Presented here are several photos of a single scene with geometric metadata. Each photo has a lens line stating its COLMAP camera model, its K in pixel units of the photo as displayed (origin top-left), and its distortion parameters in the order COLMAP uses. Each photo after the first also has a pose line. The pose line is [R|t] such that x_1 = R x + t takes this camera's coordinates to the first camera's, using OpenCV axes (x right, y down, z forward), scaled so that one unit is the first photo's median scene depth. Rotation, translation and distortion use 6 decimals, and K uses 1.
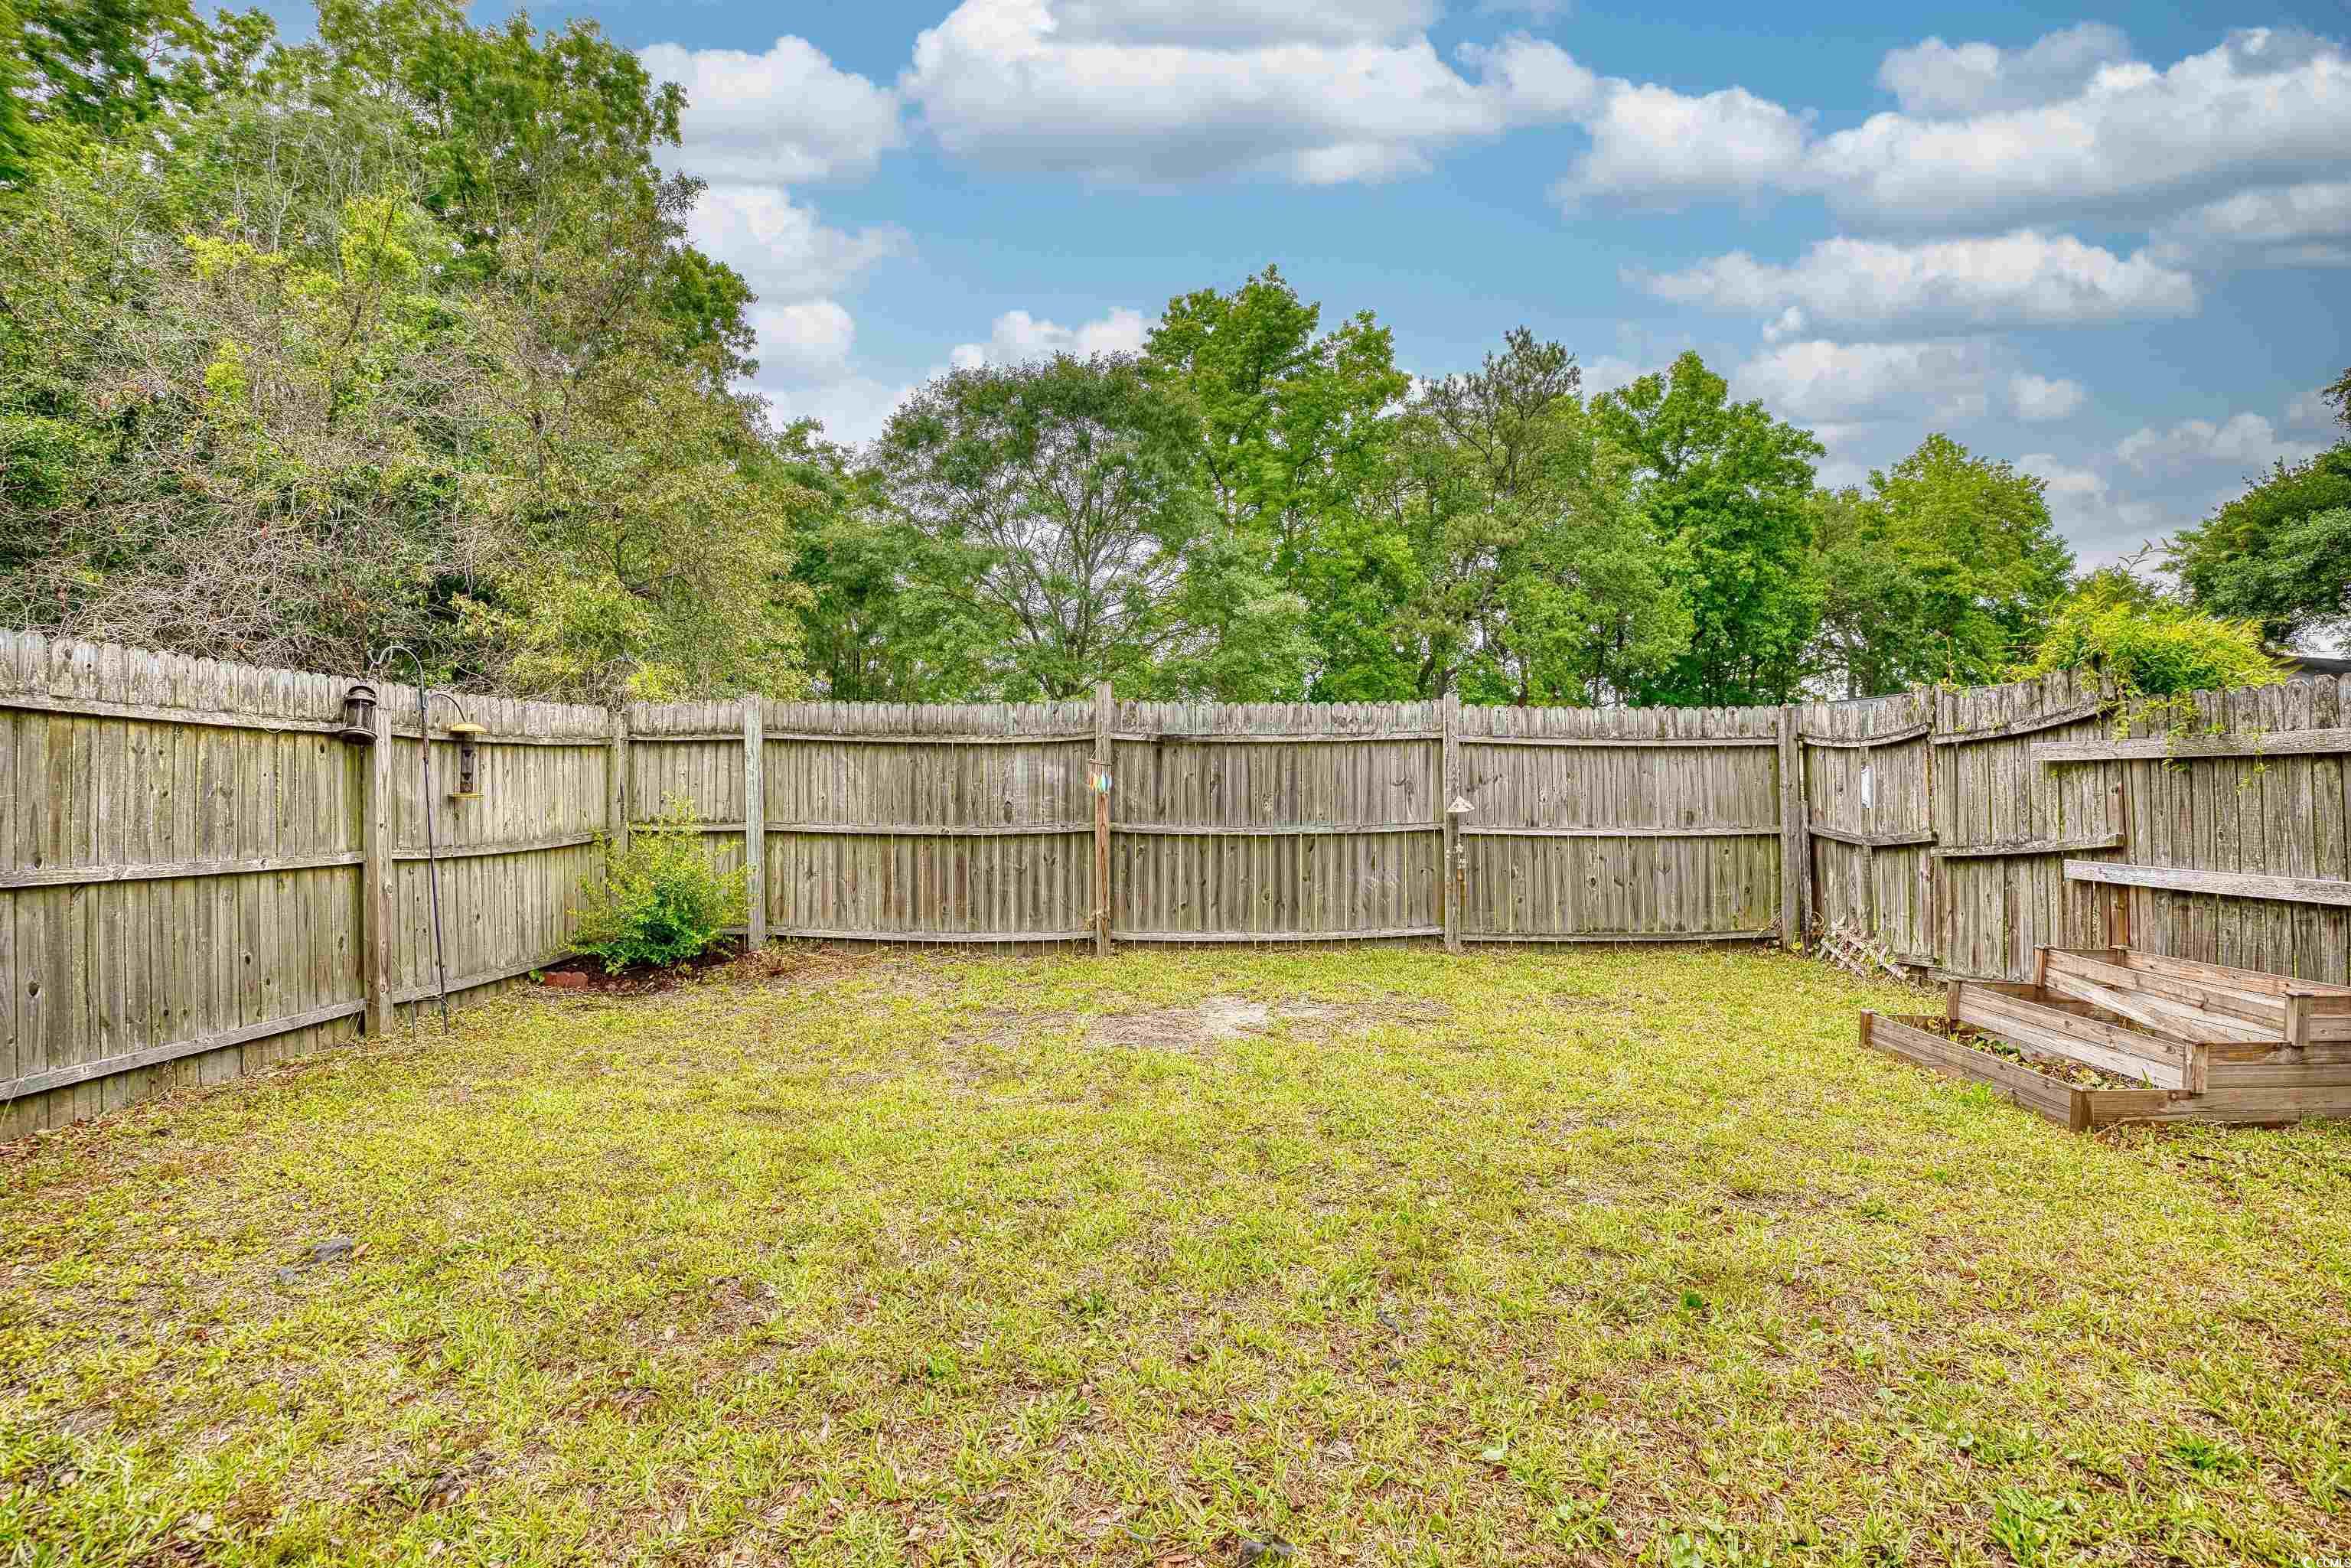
lens RADIAL K [[1117.6, 0, 1172.0], [0, 1117.6, 769.8], [0, 0, 1]] dist [-0.063982, 0.019462]
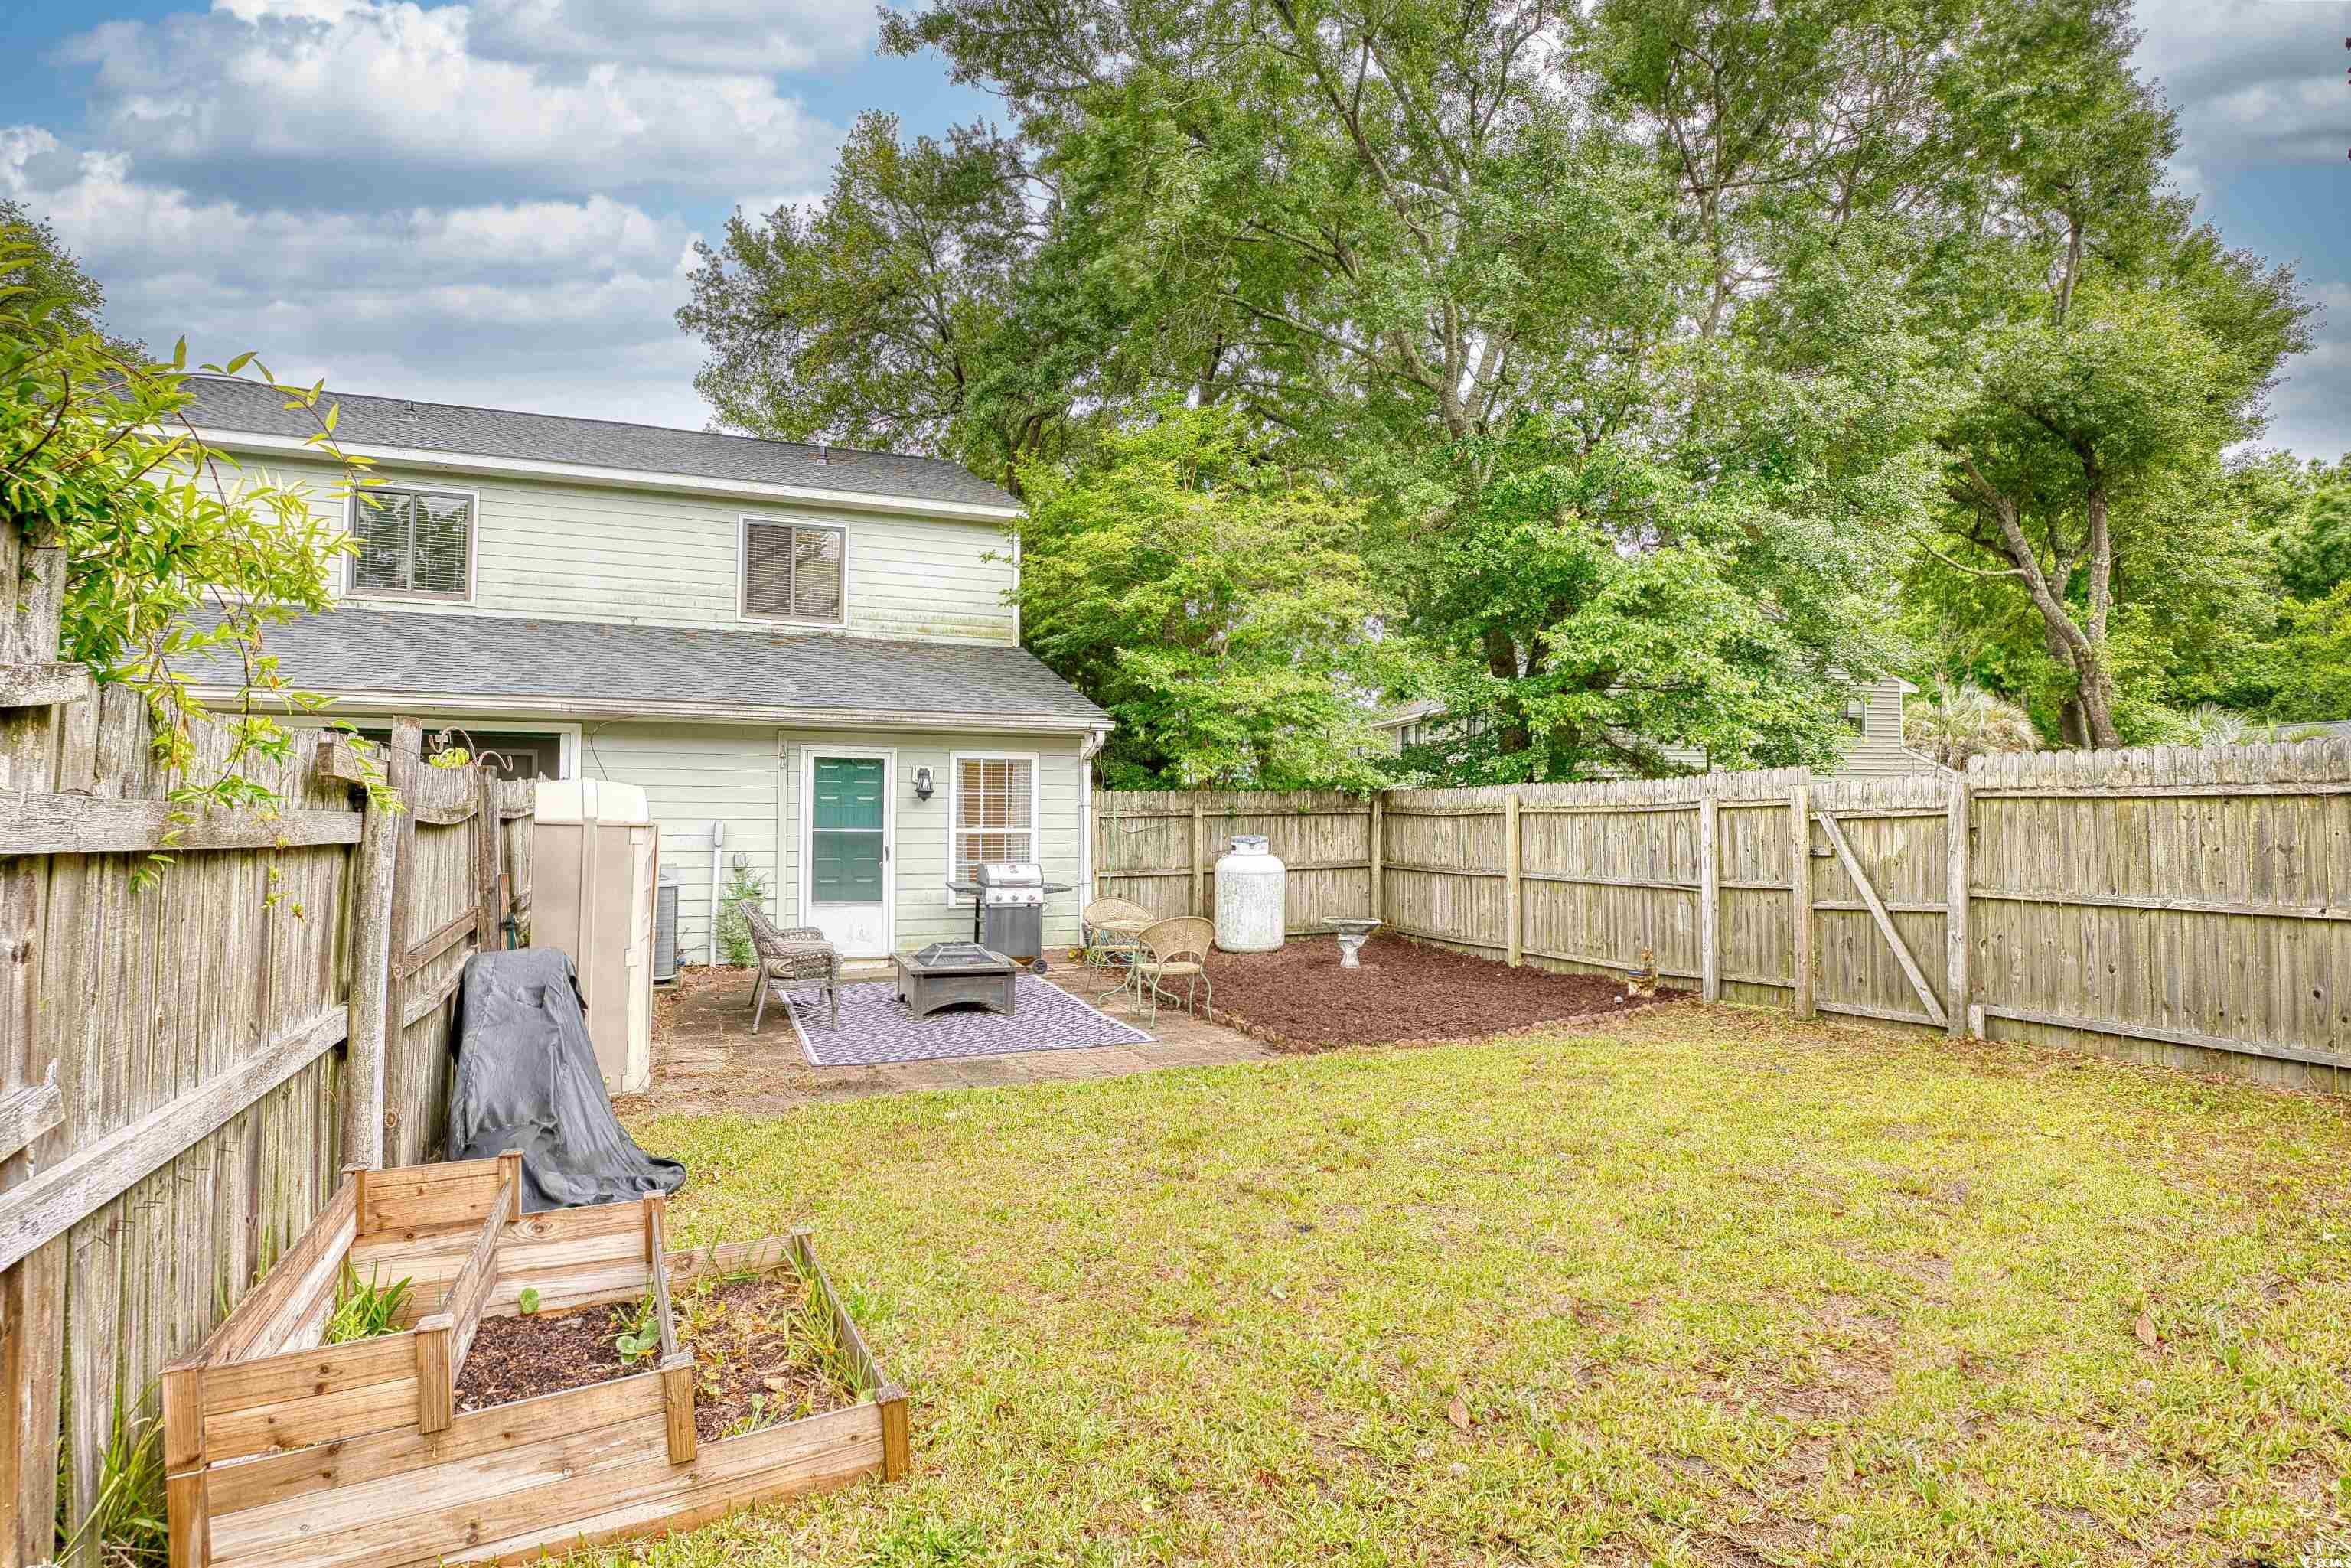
lens RADIAL K [[1135.2, 0, 1164.3], [0, 1135.2, 780.9], [0, 0, 1]] dist [-0.059773, 0.000697]
pose [[-0.906959, -0.009022, -0.421123, 0.459000], [0.016372, 0.998260, -0.056645, -0.005027], [0.420901, -0.058269, -0.905233, 0.932871]]
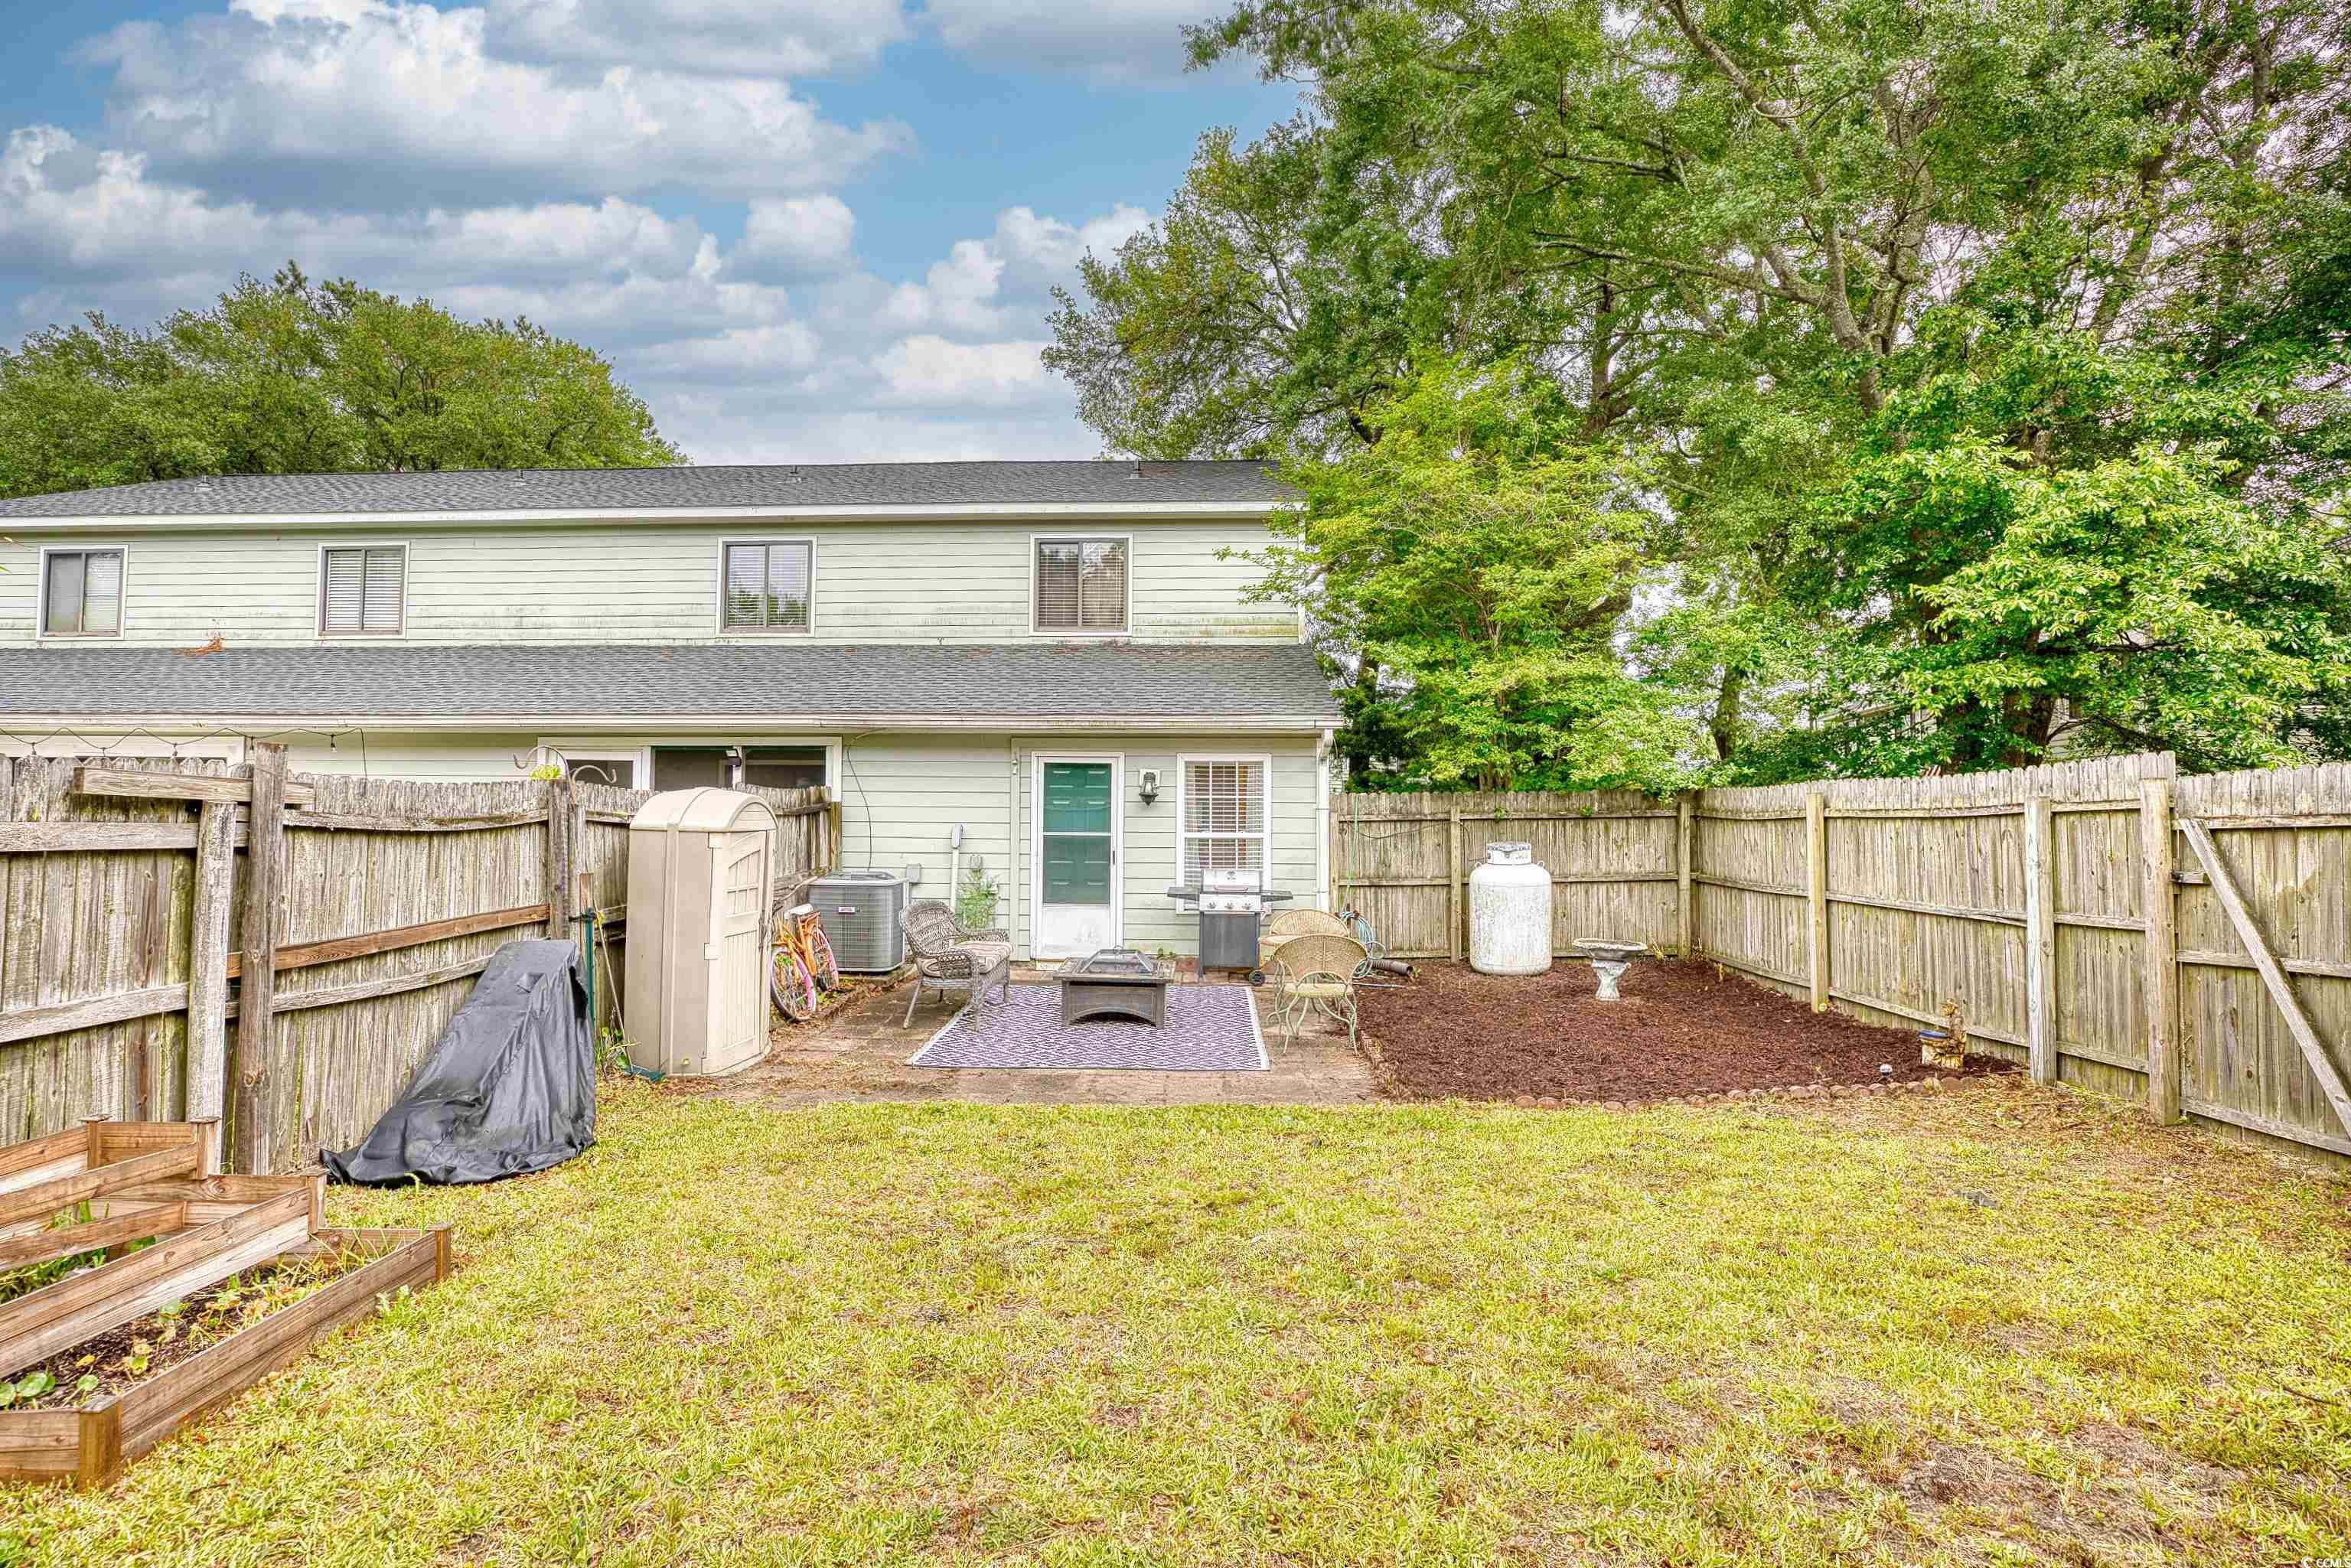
lens RADIAL K [[1126.7, 0, 1173.6], [0, 1126.7, 770.5], [0, 0, 1]] dist [-0.064248, 0.017829]
pose [[-0.999961, 0.002651, -0.008437, 0.107315], [0.003235, 0.997542, -0.070003, -0.009623], [0.008231, -0.070027, -0.997511, 0.924606]]
